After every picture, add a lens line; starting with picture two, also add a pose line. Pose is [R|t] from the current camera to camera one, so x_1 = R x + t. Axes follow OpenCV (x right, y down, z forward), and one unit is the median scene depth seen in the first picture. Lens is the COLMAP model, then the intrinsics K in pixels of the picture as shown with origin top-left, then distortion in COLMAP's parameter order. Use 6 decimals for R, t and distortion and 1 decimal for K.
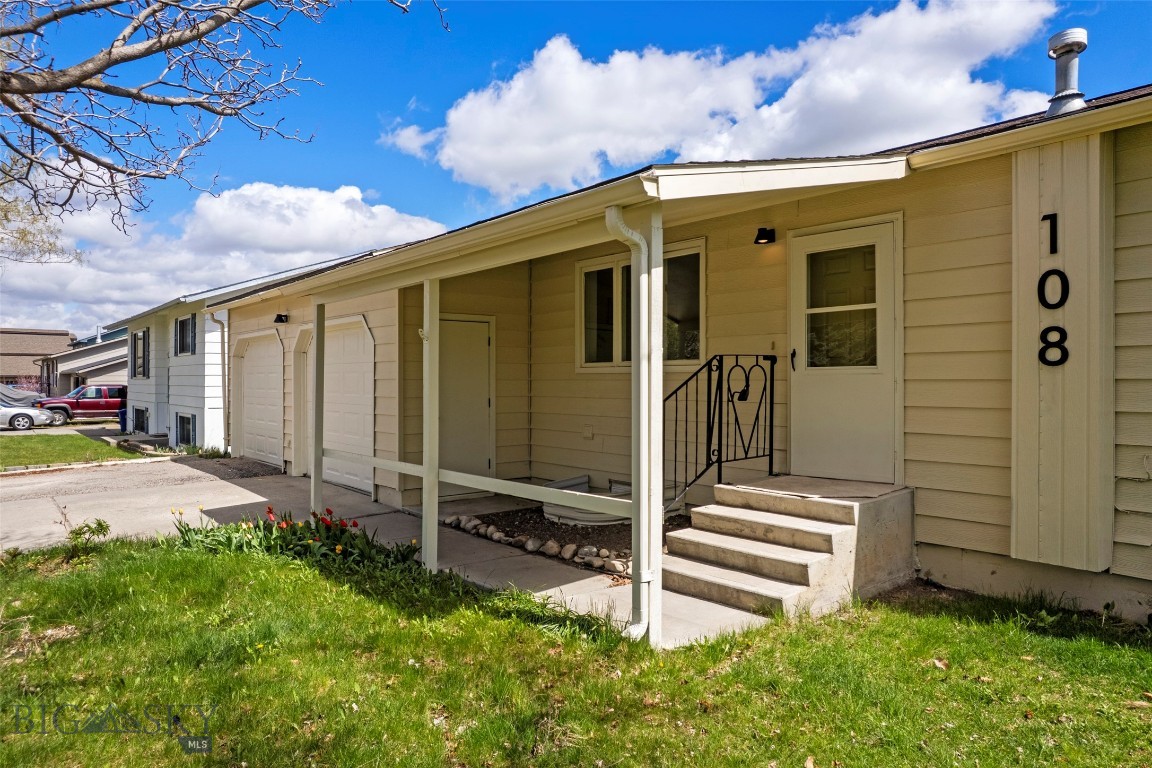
lens RADIAL K [[745.6, 0, 576.0], [0, 745.6, 384.0], [0, 0, 1]] dist [-0.082932, 0.086063]
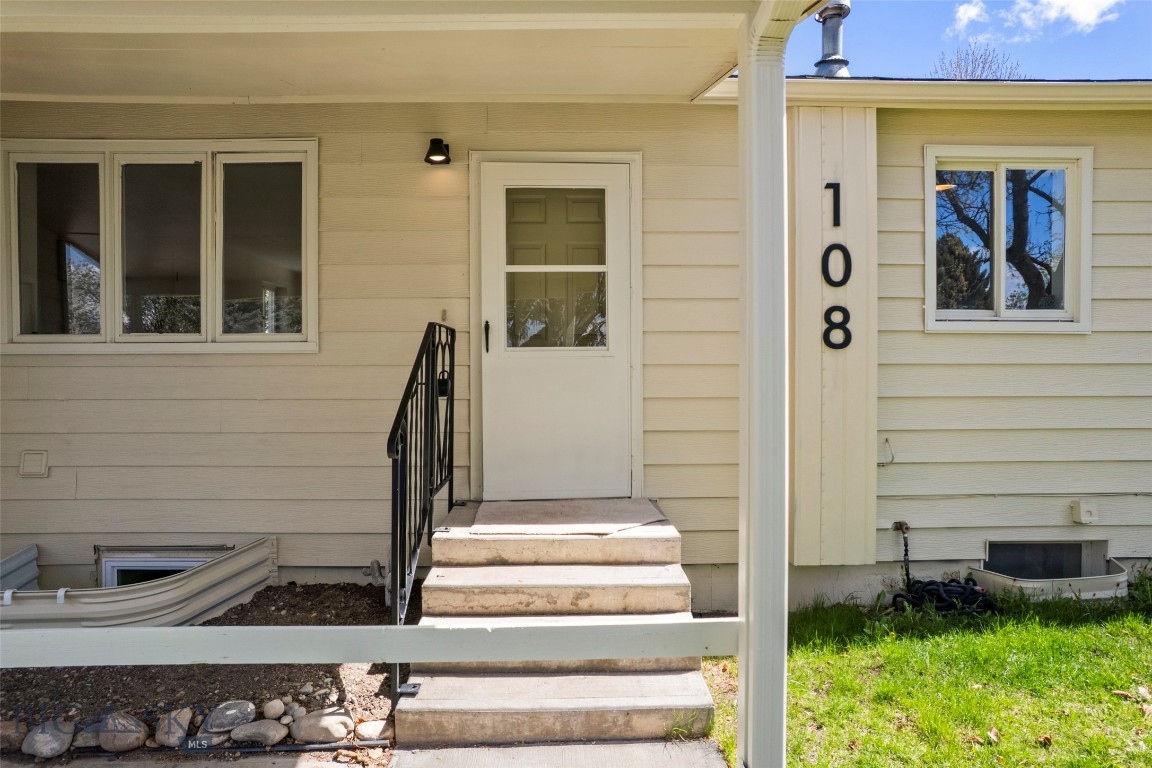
lens RADIAL K [[745.6, 0, 576.0], [0, 745.6, 384.0], [0, 0, 1]] dist [-0.082932, 0.086063]
pose [[0.624907, -0.011609, 0.780613, -0.225479], [0.006870, 0.999932, 0.009370, 0.006954], [-0.780669, -0.000493, 0.624945, 0.555446]]
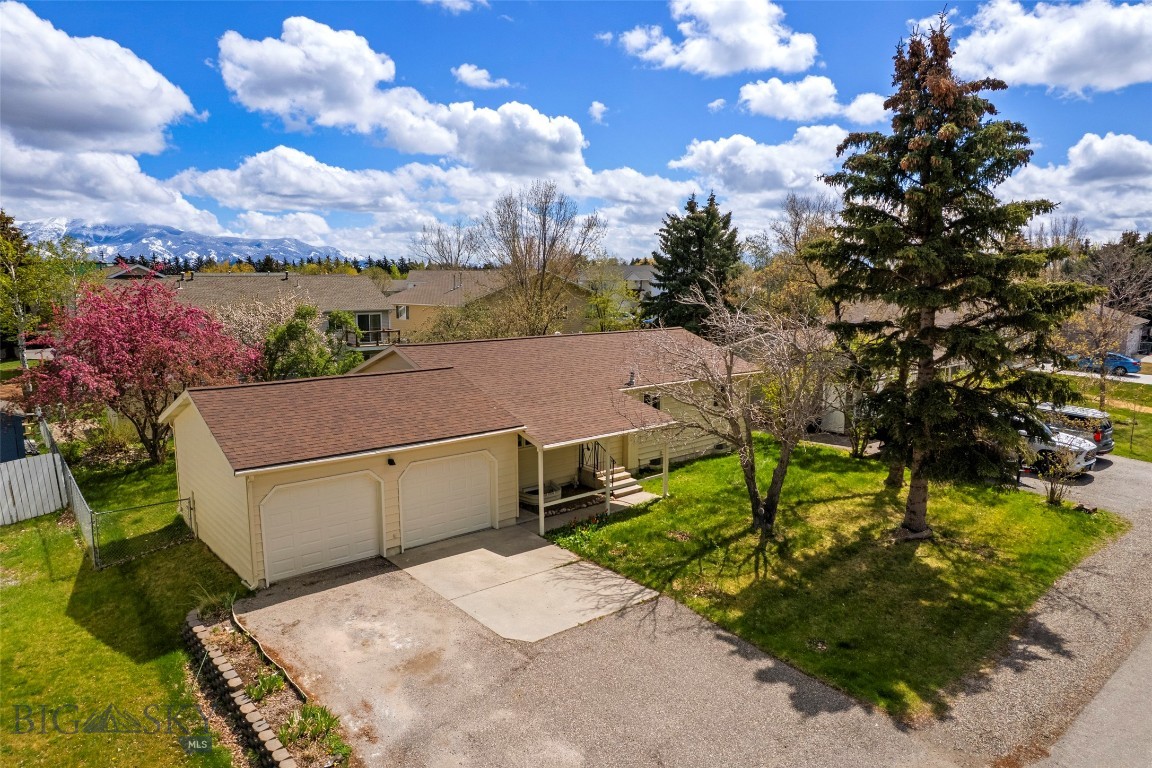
lens RADIAL K [[745.6, 0, 576.0], [0, 745.6, 384.0], [0, 0, 1]] dist [-0.082932, 0.086063]
pose [[-0.011146, -0.136967, 0.990513, -3.796032], [0.006569, 0.990543, 0.137045, -0.906031], [-0.999916, 0.008034, -0.010140, 1.205052]]
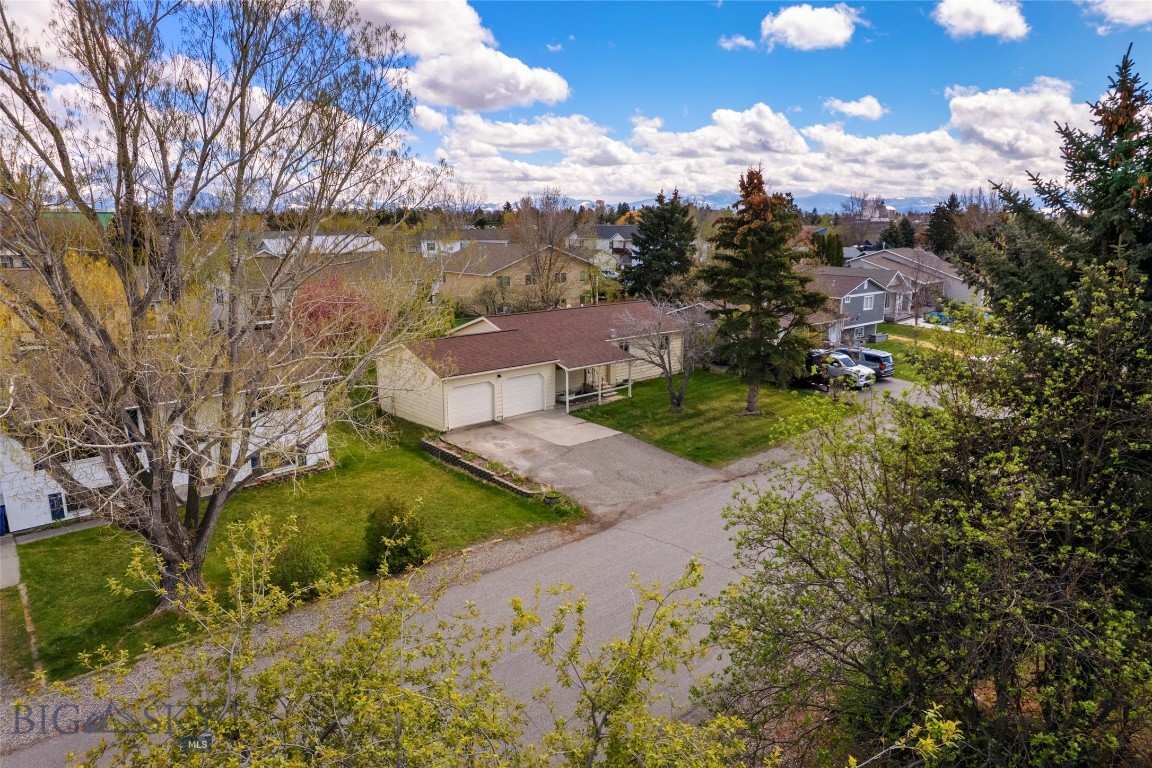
lens RADIAL K [[745.6, 0, 576.0], [0, 745.6, 384.0], [0, 0, 1]] dist [-0.082932, 0.086063]
pose [[-0.028705, -0.213550, 0.976510, -7.262439], [0.004548, 0.976875, 0.213764, -1.509867], [-0.999578, 0.010578, -0.027069, 1.437610]]
